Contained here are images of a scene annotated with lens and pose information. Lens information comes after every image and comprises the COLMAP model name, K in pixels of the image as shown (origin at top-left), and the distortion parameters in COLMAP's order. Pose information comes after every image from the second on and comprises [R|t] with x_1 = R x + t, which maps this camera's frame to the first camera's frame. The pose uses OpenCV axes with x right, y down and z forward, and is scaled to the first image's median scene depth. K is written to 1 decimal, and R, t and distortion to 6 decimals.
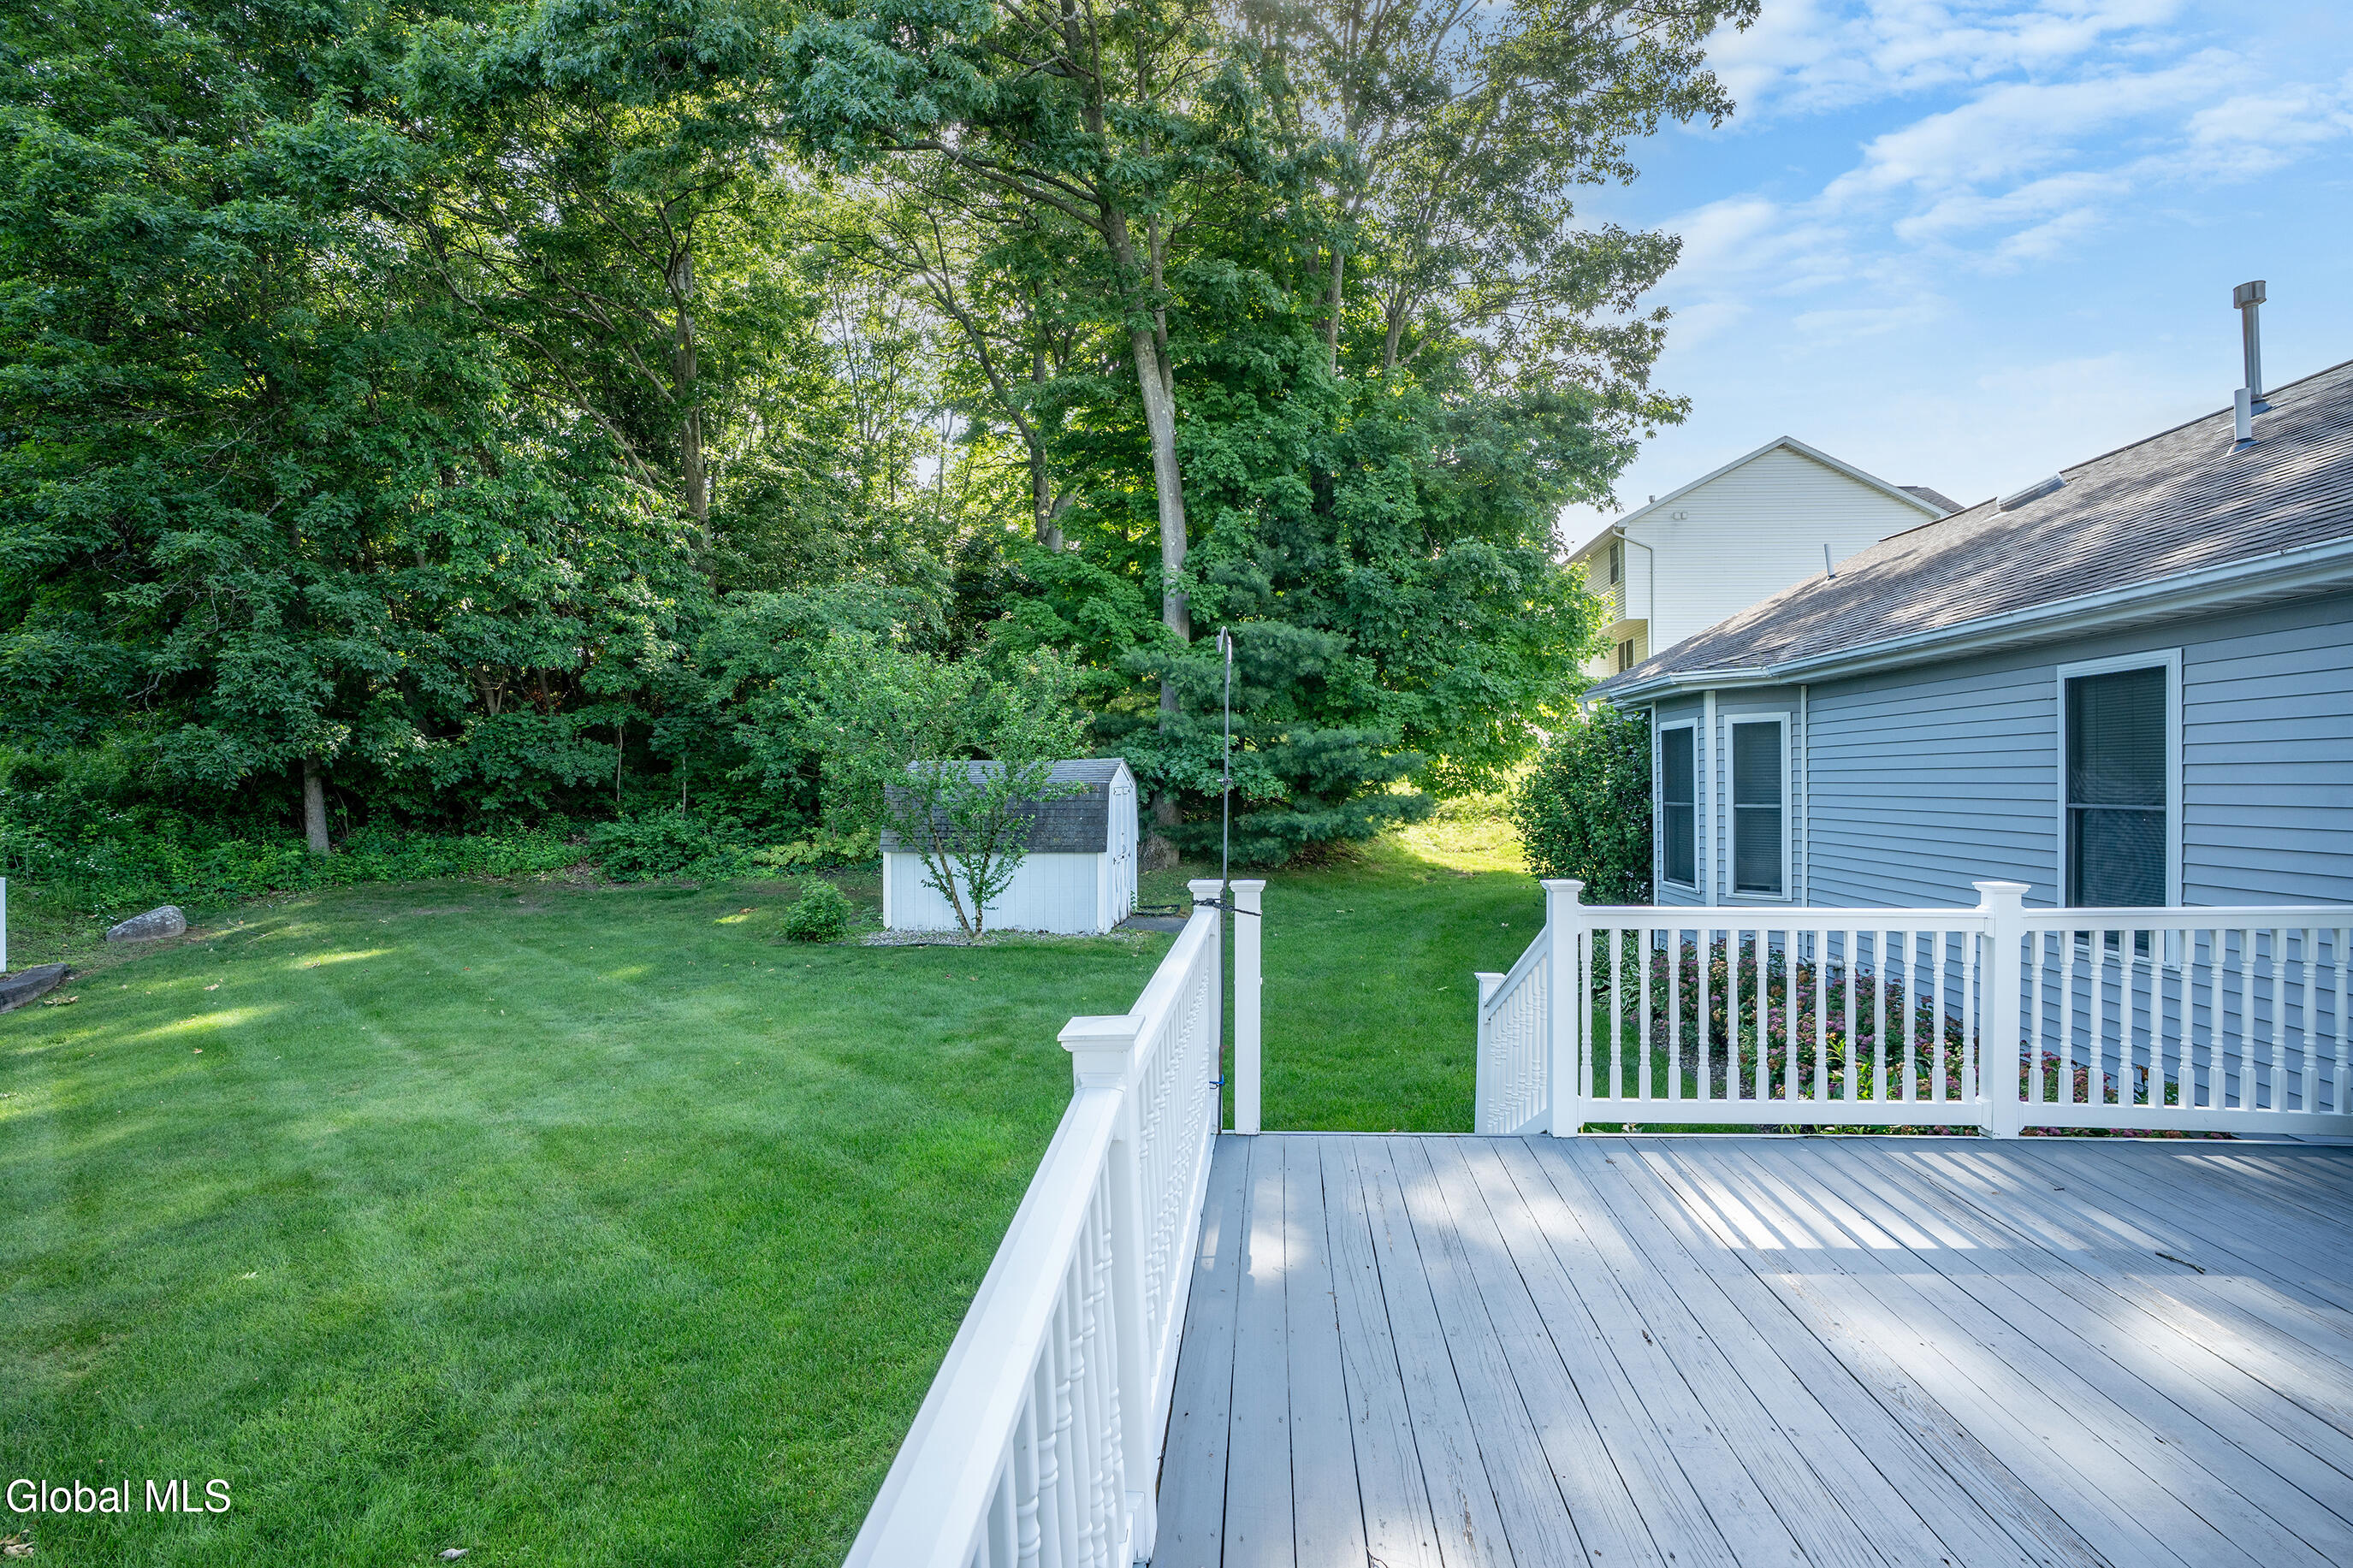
lens RADIAL K [[1104.5, 0, 1176.5], [0, 1104.5, 784.0], [0, 0, 1]] dist [-0.068534, 0.034368]
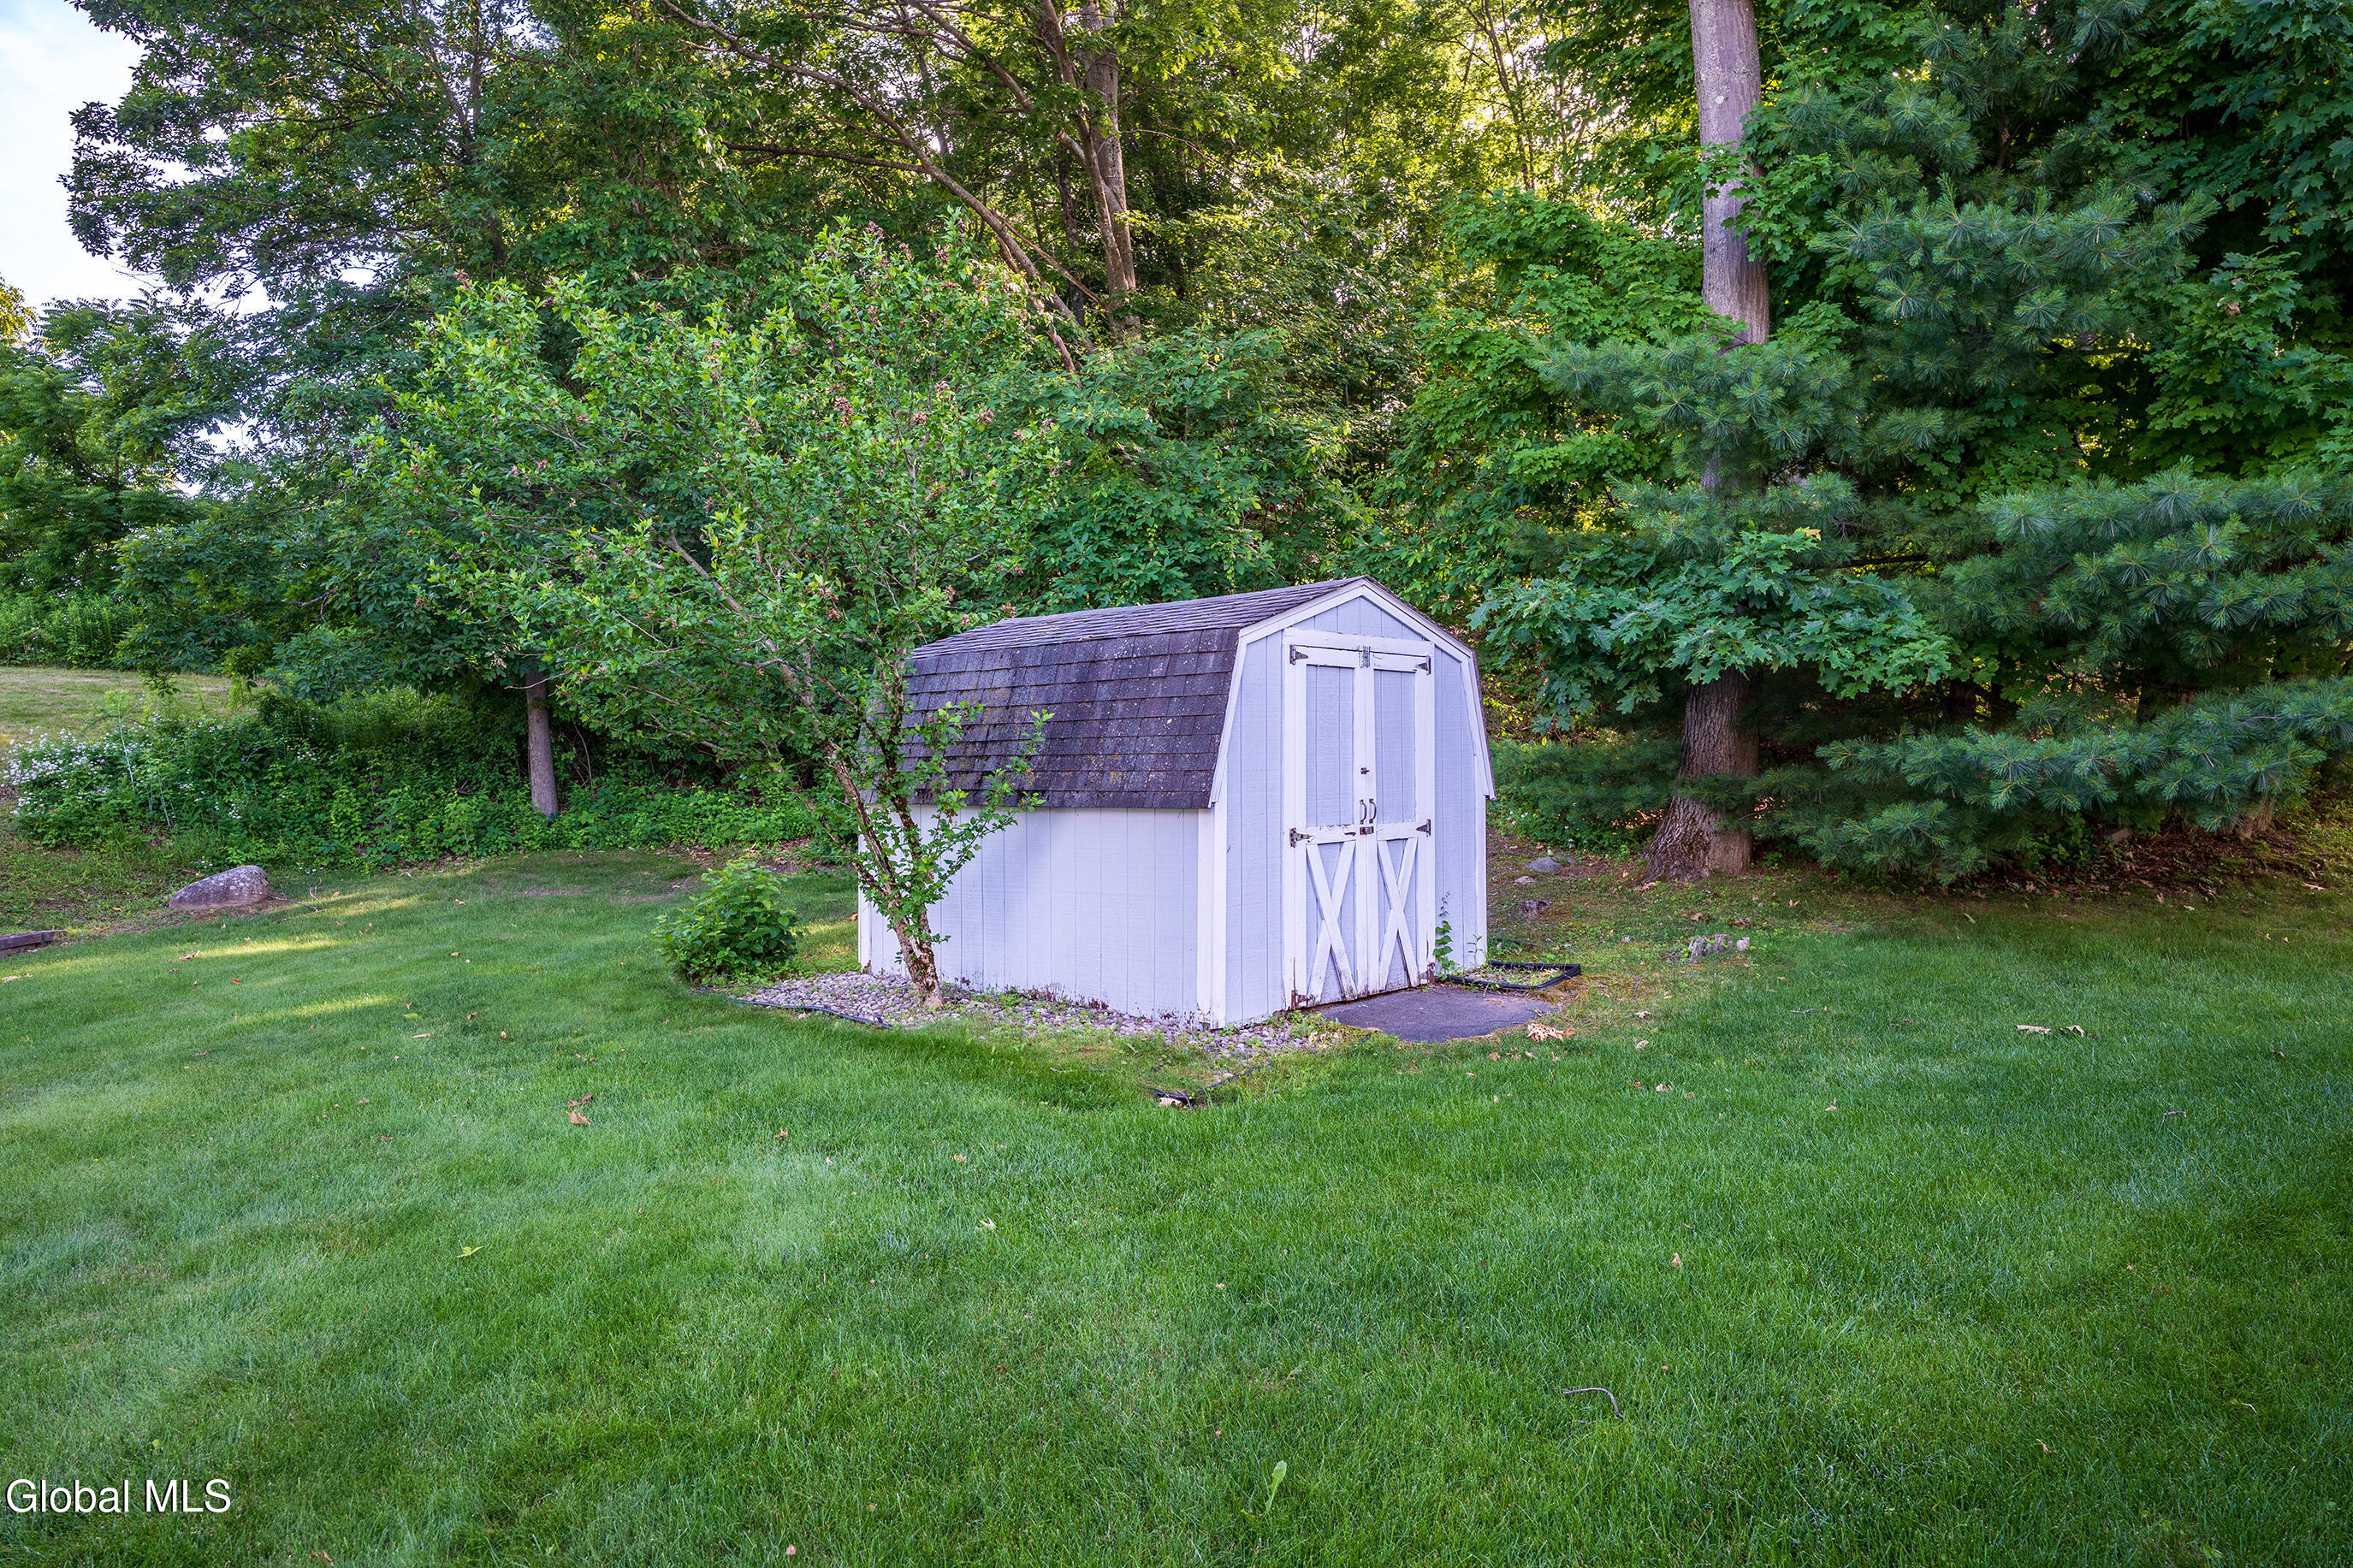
lens RADIAL K [[1482.5, 0, 1180.6], [0, 1482.5, 774.5], [0, 0, 1]] dist [-0.038736, 0.046766]
pose [[0.803723, 0.003243, -0.594994, 0.184061], [-0.000683, 0.999990, 0.004527, 0.038653], [0.595003, -0.003232, 0.803717, 0.485000]]
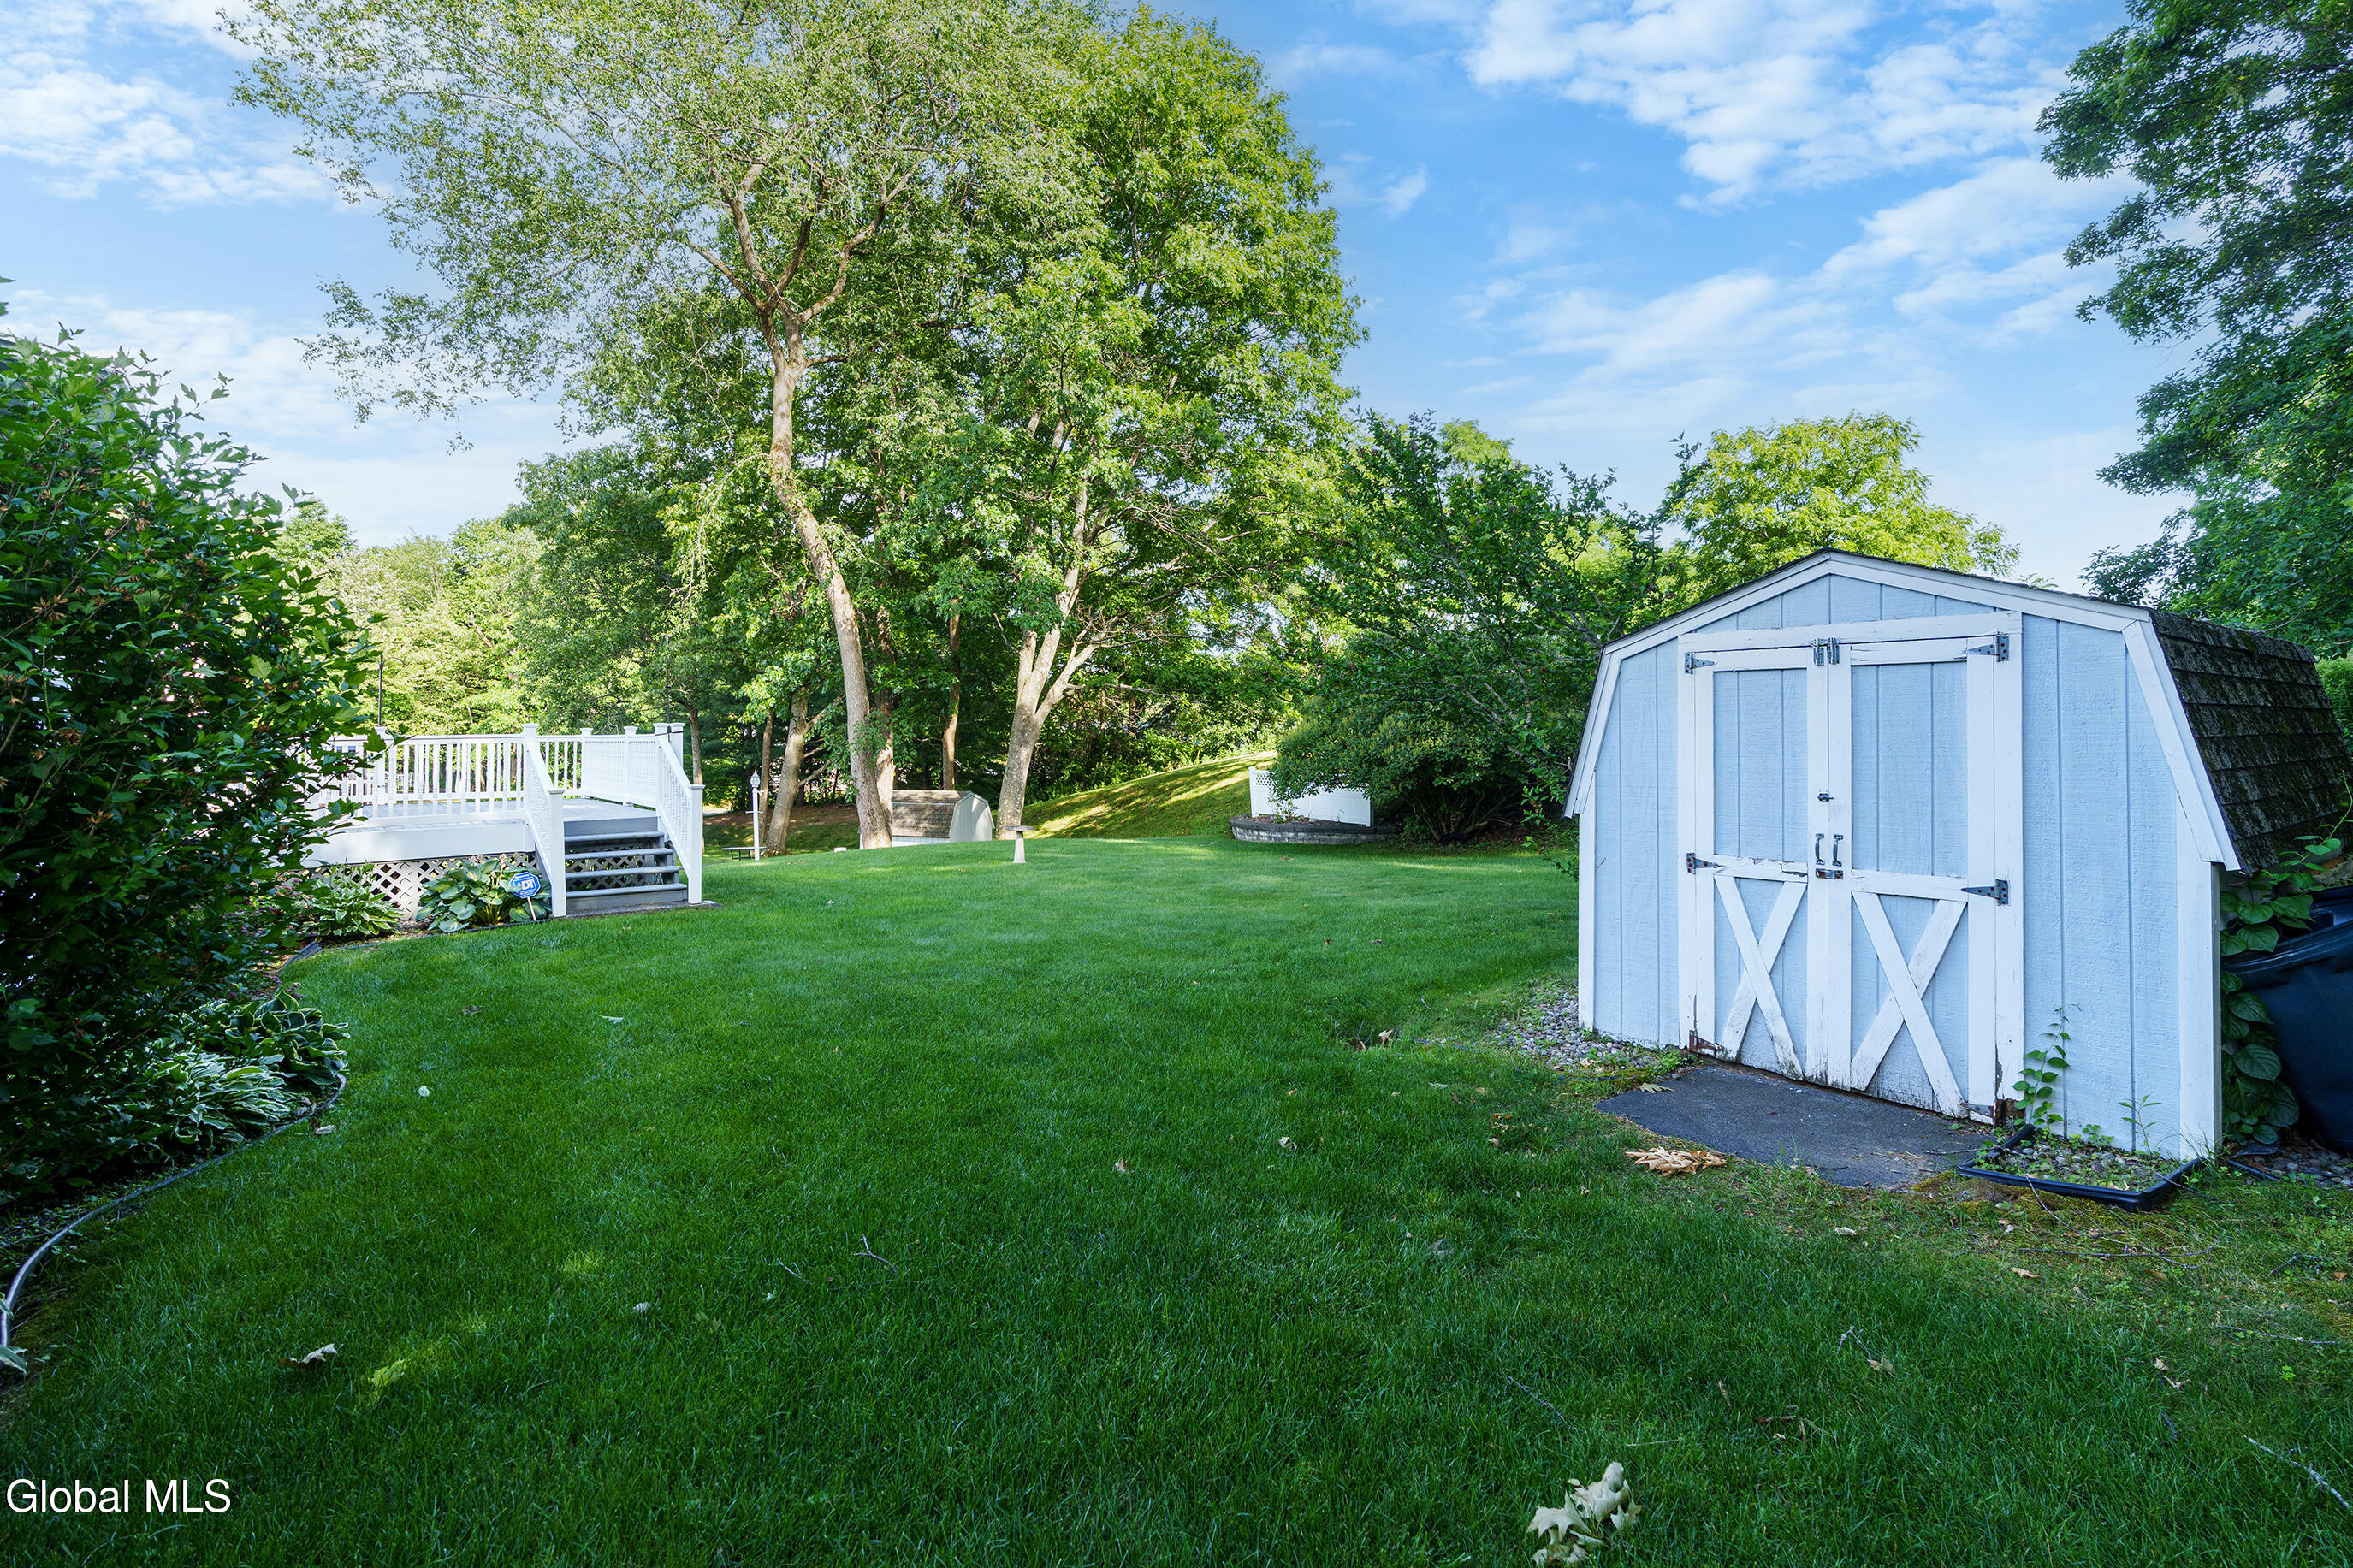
lens RADIAL K [[1100.5, 0, 1218.1], [0, 1100.5, 718.5], [0, 0, 1]] dist [0.000274, 0.000028]
pose [[-0.696140, 0.002195, -0.717902, 0.252428], [0.001076, 0.999997, 0.002013, 0.019504], [0.717905, 0.000629, -0.696141, 0.971228]]
